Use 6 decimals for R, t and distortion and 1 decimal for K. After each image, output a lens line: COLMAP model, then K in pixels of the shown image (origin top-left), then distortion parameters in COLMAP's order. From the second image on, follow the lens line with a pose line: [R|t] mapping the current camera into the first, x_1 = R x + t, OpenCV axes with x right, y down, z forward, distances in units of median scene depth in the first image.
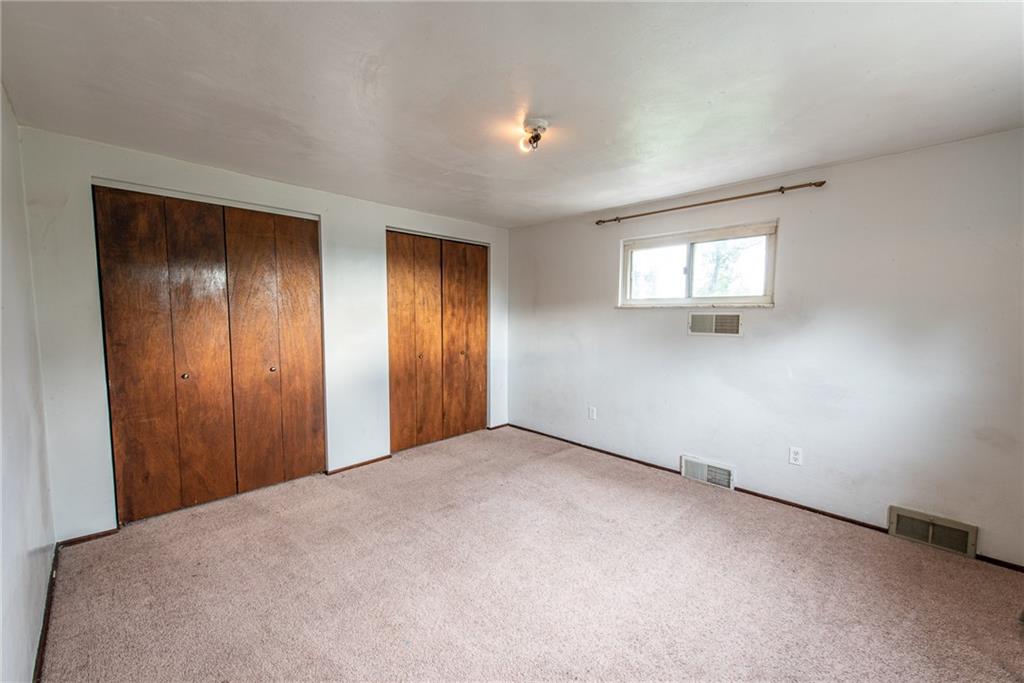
lens RADIAL K [[399.7, 0, 515.6], [0, 399.7, 344.7], [0, 0, 1]] dist [0.002094, -0.000173]
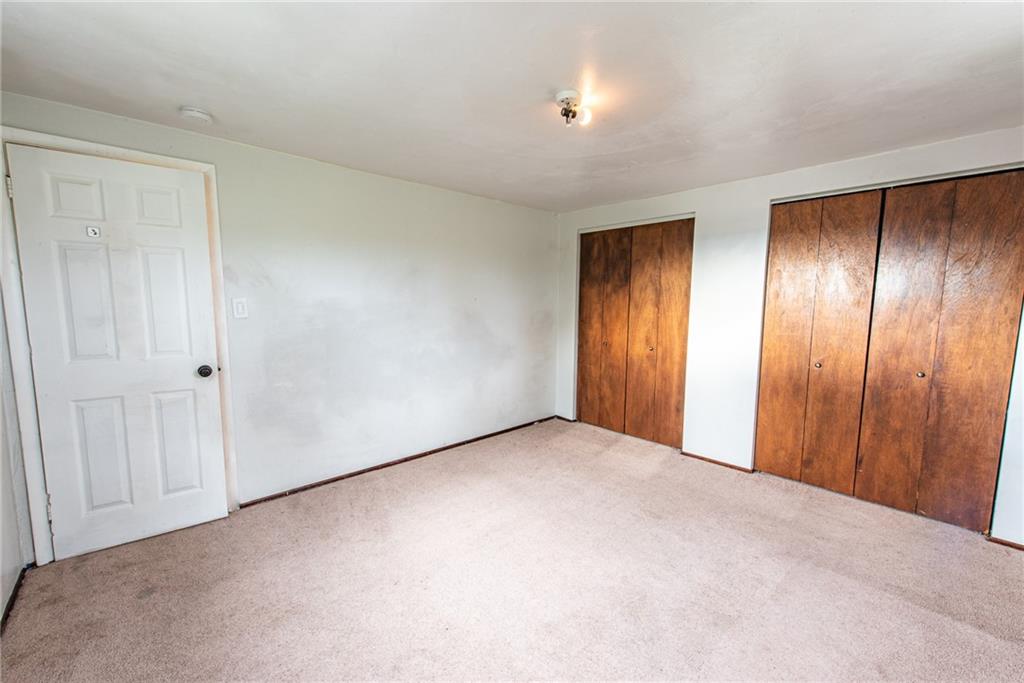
lens RADIAL K [[399.7, 0, 515.6], [0, 399.7, 344.7], [0, 0, 1]] dist [0.002094, -0.000173]
pose [[-0.030739, 0.100379, -0.994474, 0.576975], [-0.090301, 0.990597, 0.102779, -0.036808], [0.995440, 0.092962, -0.021385, 0.536820]]
